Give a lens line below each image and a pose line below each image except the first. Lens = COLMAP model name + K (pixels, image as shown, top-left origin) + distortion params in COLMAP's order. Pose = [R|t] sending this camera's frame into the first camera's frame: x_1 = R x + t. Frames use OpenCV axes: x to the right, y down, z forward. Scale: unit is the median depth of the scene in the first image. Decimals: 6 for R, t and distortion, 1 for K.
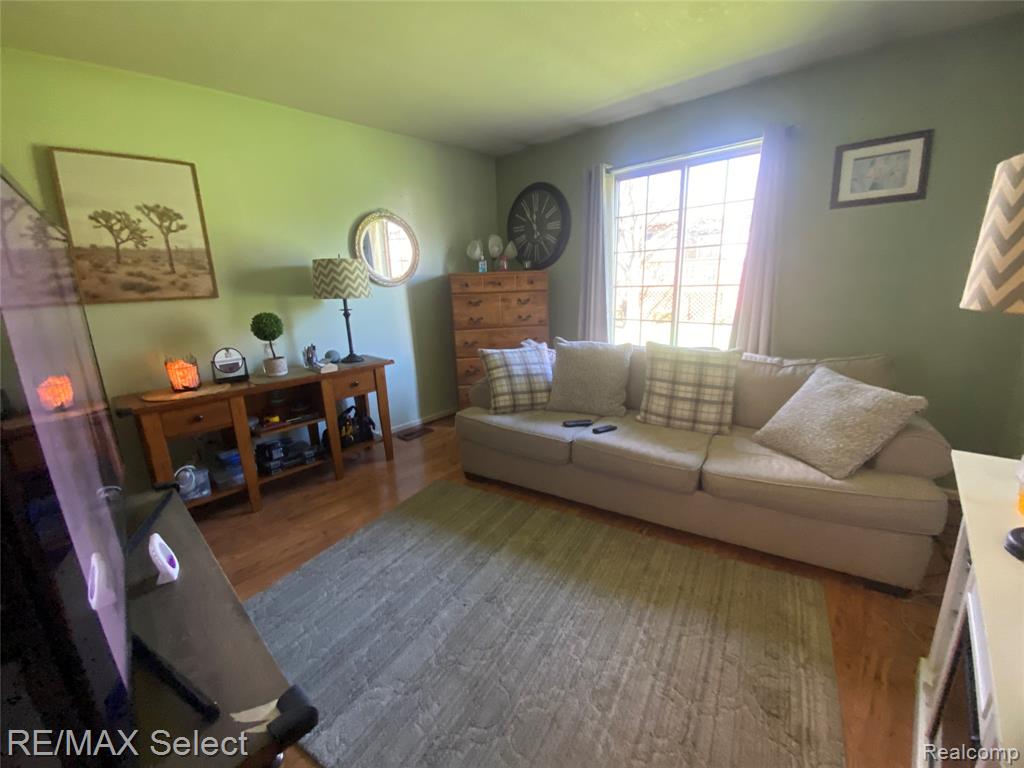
lens RADIAL K [[416.2, 0, 514.7], [0, 416.2, 382.8], [0, 0, 1]] dist [0.035287, -0.027769]
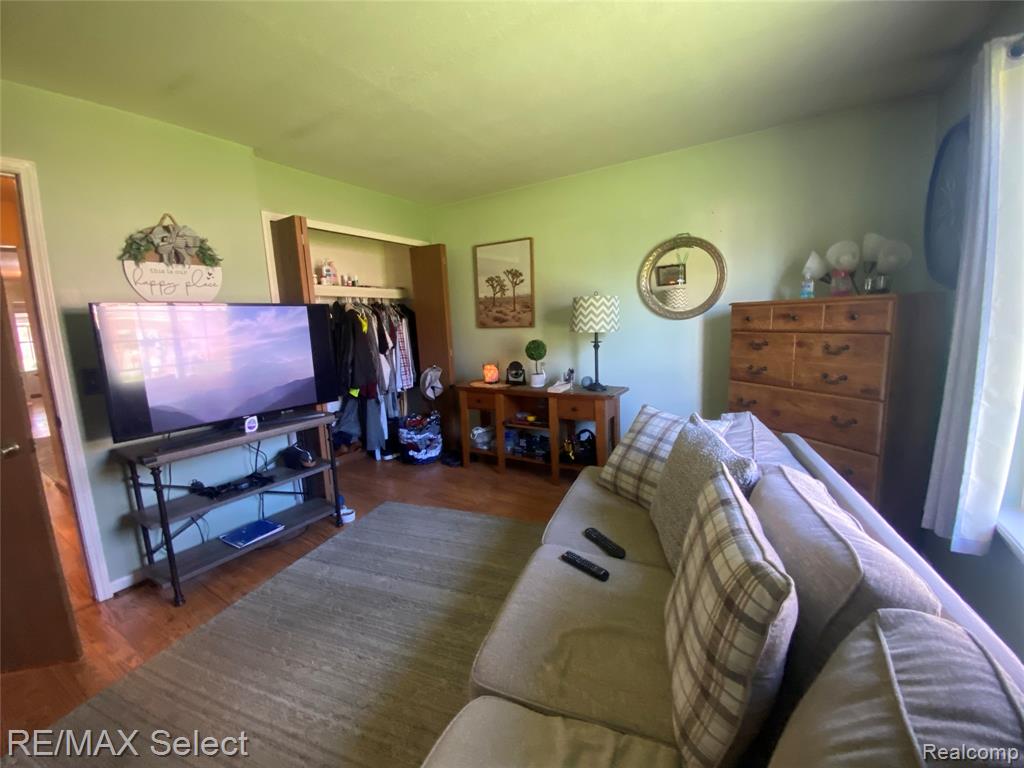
lens RADIAL K [[416.2, 0, 514.7], [0, 416.2, 382.8], [0, 0, 1]] dist [0.035287, -0.027769]
pose [[0.176392, 0.177168, -0.968244, 0.757555], [-0.203993, 0.968892, 0.140124, -0.219202], [0.962950, 0.172799, 0.207046, 0.727827]]
